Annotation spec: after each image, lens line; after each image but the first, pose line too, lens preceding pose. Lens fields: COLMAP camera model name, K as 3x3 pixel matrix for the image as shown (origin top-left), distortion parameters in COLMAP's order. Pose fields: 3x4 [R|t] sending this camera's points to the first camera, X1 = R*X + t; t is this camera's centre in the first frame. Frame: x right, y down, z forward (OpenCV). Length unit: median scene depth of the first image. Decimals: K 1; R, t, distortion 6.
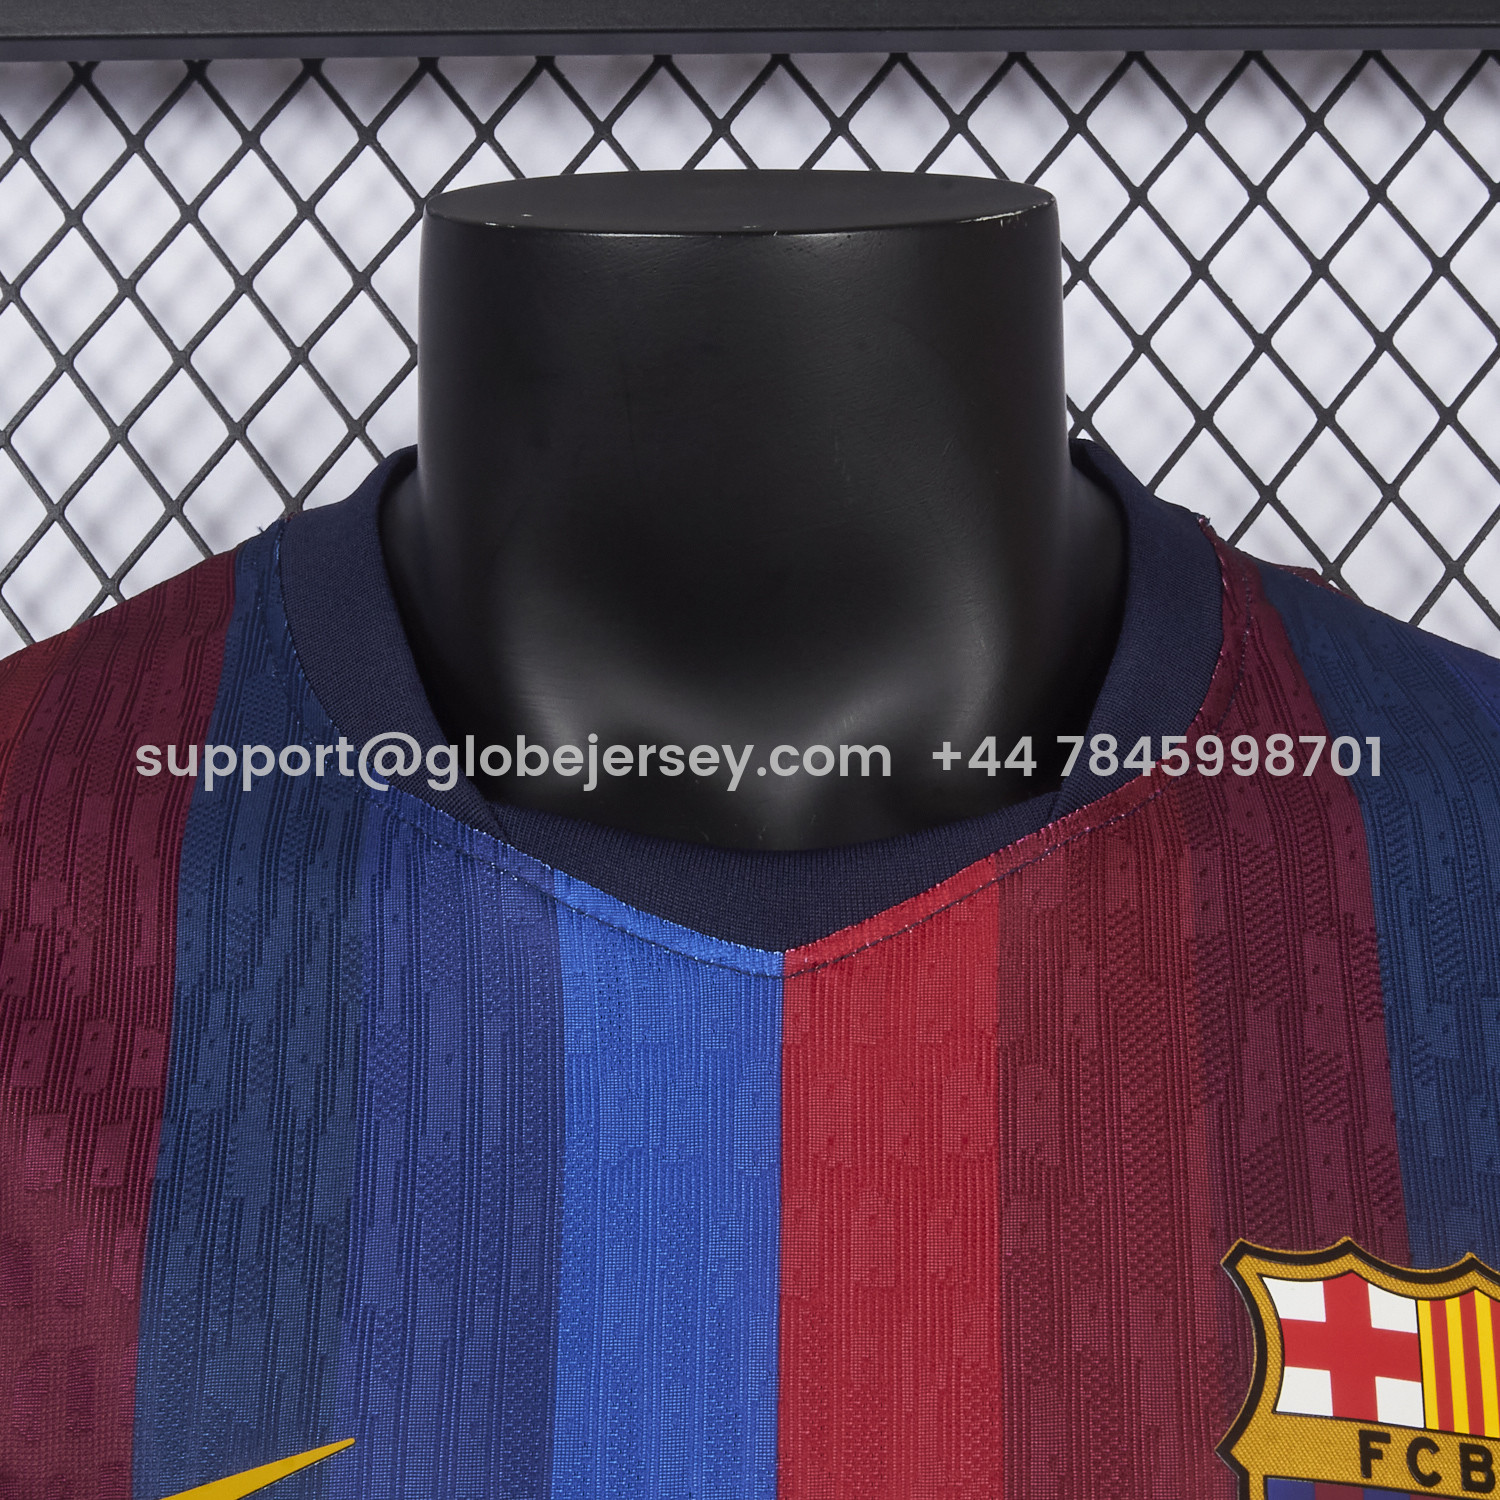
lens RADIAL K [[2797.8, 0, 750.0], [0, 2797.8, 750.0], [0, 0, 1]] dist [-0.073656, -0.162473]
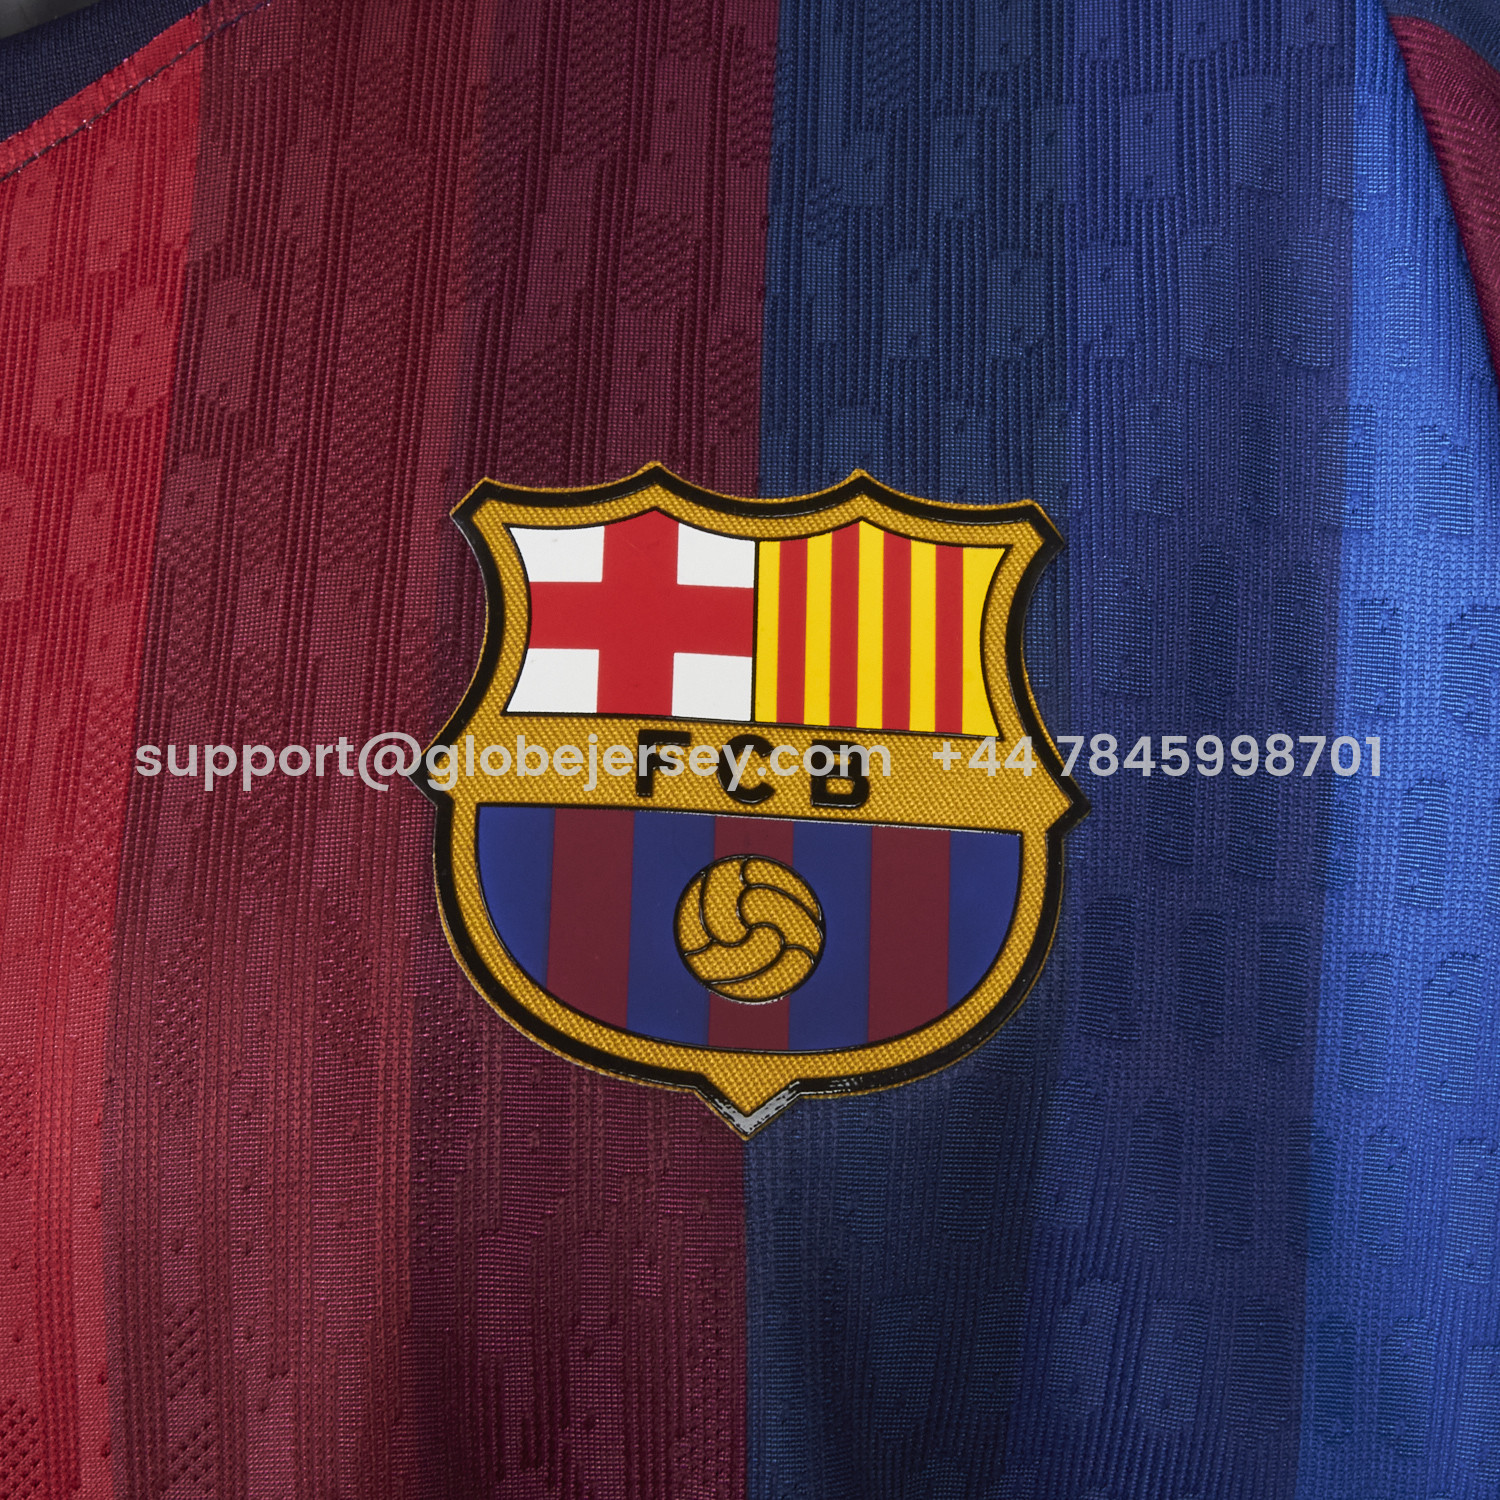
lens RADIAL K [[2797.8, 0, 750.0], [0, 2797.8, 750.0], [0, 0, 1]] dist [-0.073656, -0.162473]
pose [[0.972949, -0.098116, -0.209148, 0.371393], [0.127900, 0.982696, 0.133980, 0.154342], [0.192384, -0.157105, 0.968662, 0.323824]]
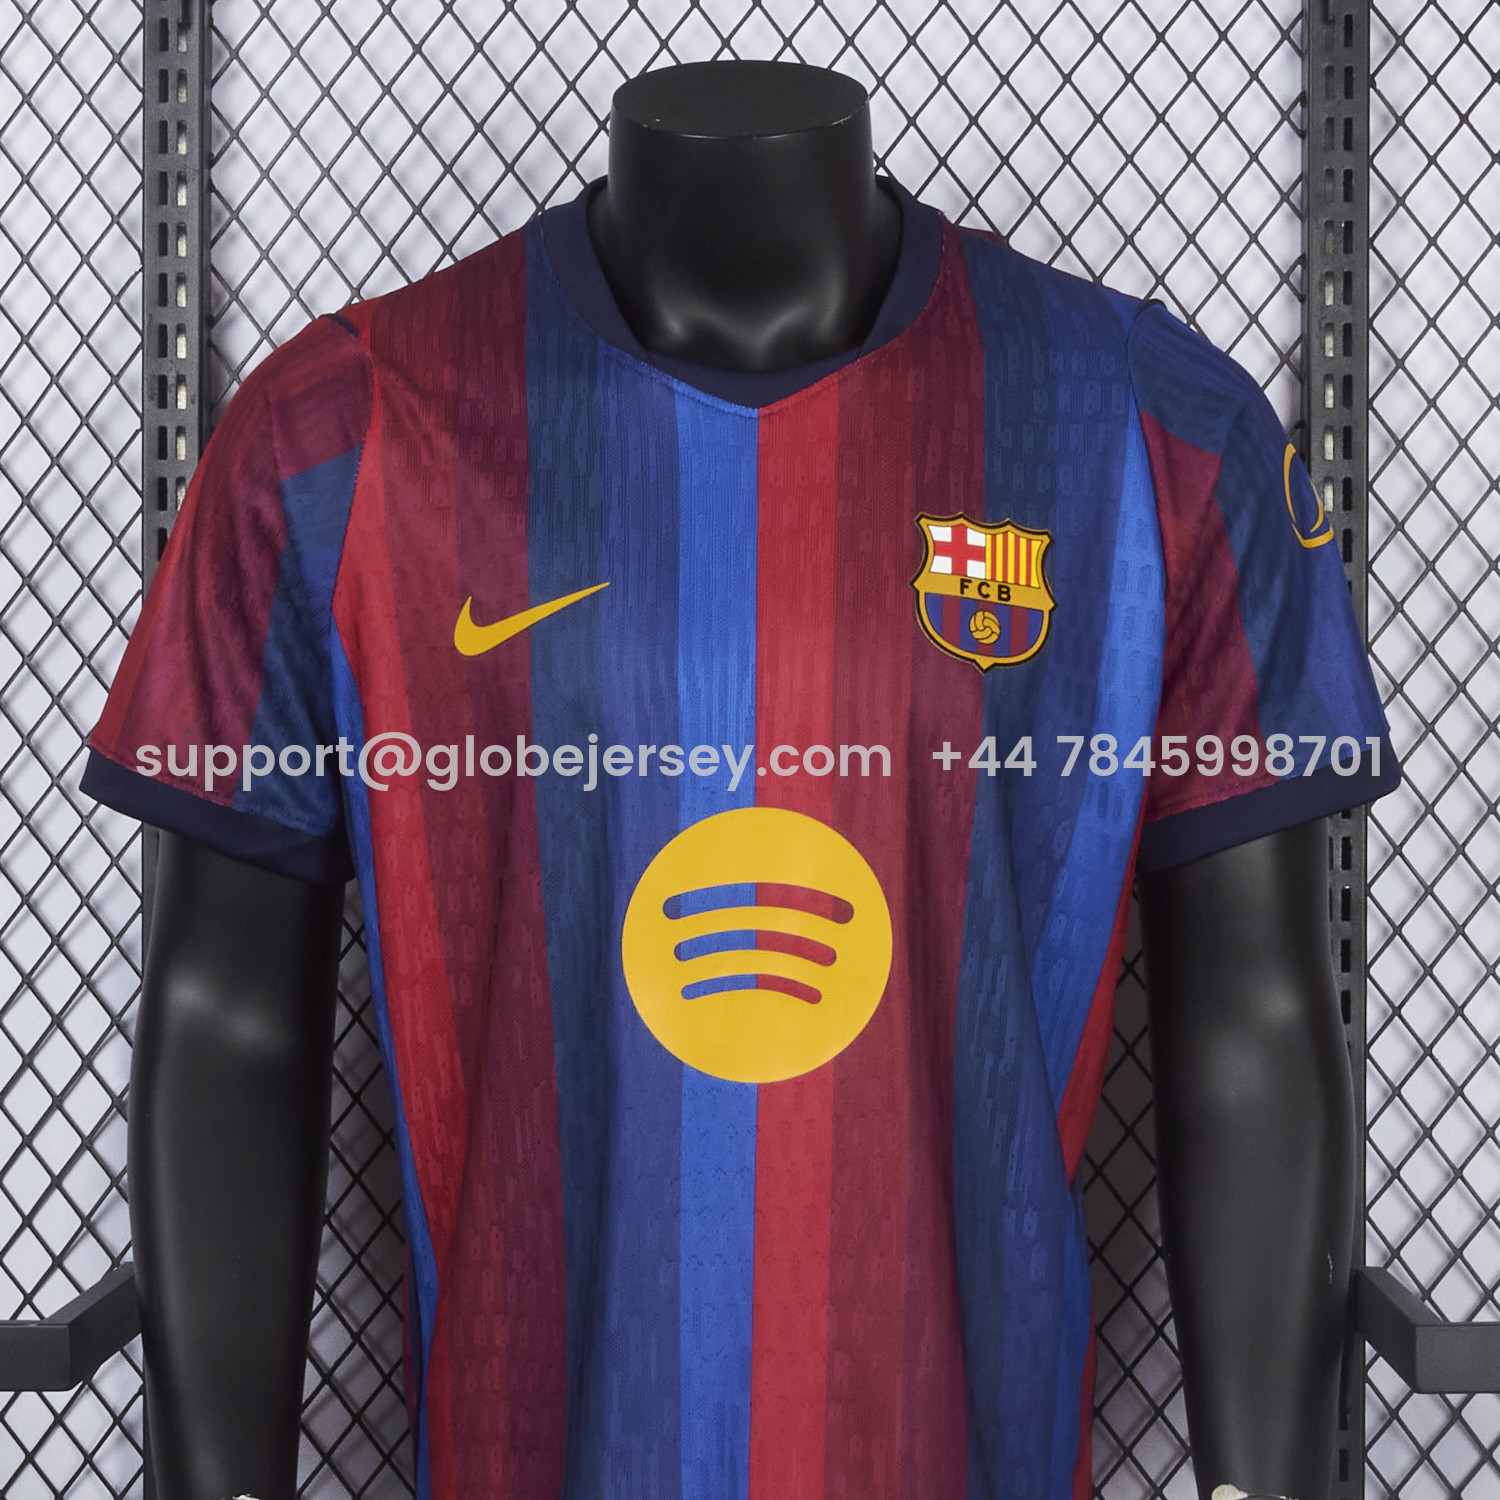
lens RADIAL K [[2797.8, 0, 750.0], [0, 2797.8, 750.0], [0, 0, 1]] dist [-0.073656, -0.162473]
pose [[0.999975, -0.006060, 0.003705, -0.008729], [0.005089, 0.975174, 0.221381, -0.211517], [-0.004954, -0.221357, 0.975180, -1.767288]]
